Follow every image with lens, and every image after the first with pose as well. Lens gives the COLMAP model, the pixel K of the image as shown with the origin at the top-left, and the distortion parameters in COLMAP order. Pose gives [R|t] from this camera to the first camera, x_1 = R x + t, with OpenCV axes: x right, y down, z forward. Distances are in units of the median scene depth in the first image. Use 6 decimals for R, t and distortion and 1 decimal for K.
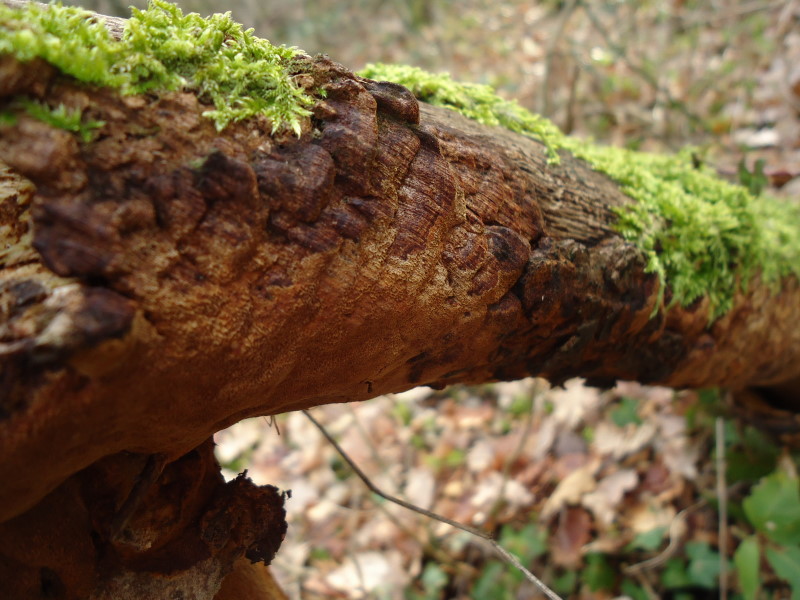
lens RADIAL K [[570.7, 0, 400.0], [0, 570.7, 300.0], [0, 0, 1]] dist [-0.002355, -0.003132]
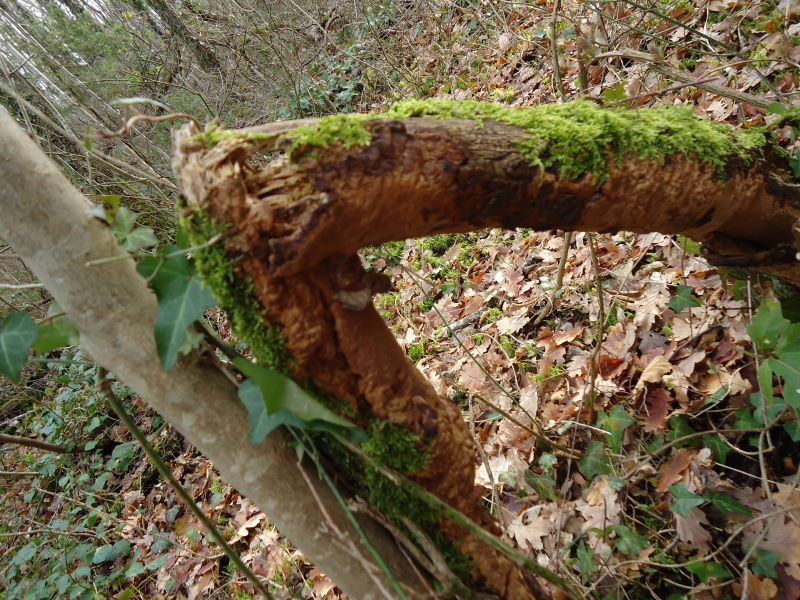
lens RADIAL K [[570.7, 0, 400.0], [0, 570.7, 300.0], [0, 0, 1]] dist [-0.002355, -0.003132]
pose [[0.965162, -0.174360, -0.195093, 0.380161], [0.181966, 0.983067, 0.021623, 0.437436], [0.188019, -0.056370, 0.980546, -1.775590]]
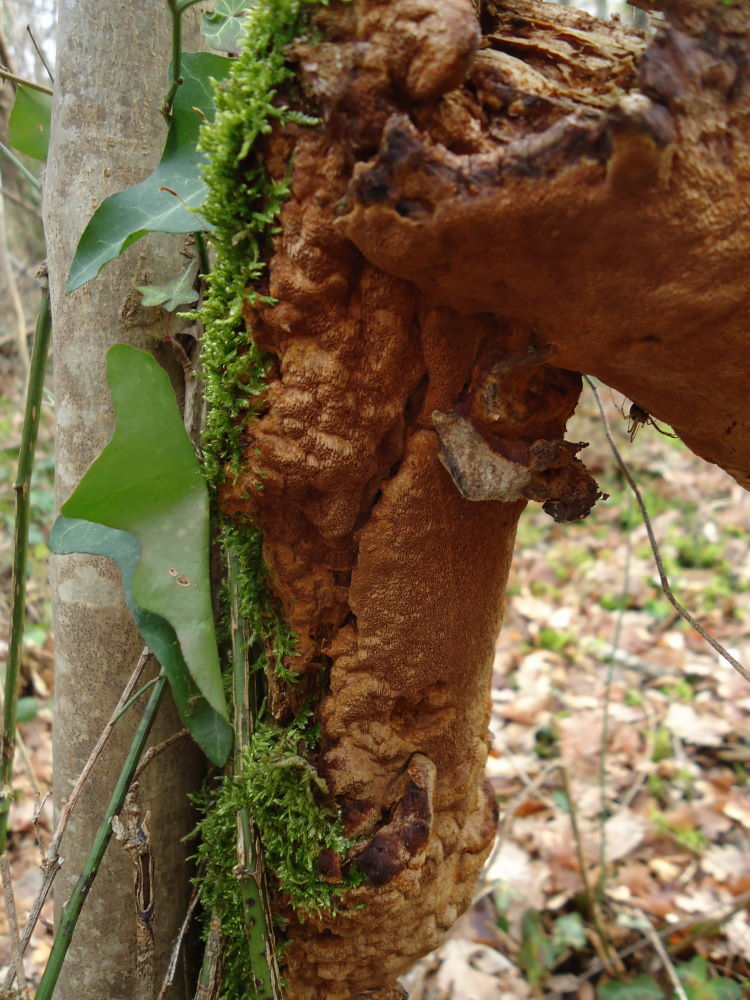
lens RADIAL K [[713.4, 0, 375.0], [0, 713.4, 500.0], [0, 0, 1]] dist [-0.002355, -0.003132]
pose [[0.699890, 0.538197, -0.469572, 0.108500], [-0.558506, 0.822188, 0.109901, 0.466512], [0.445225, 0.185340, 0.876027, -0.239173]]
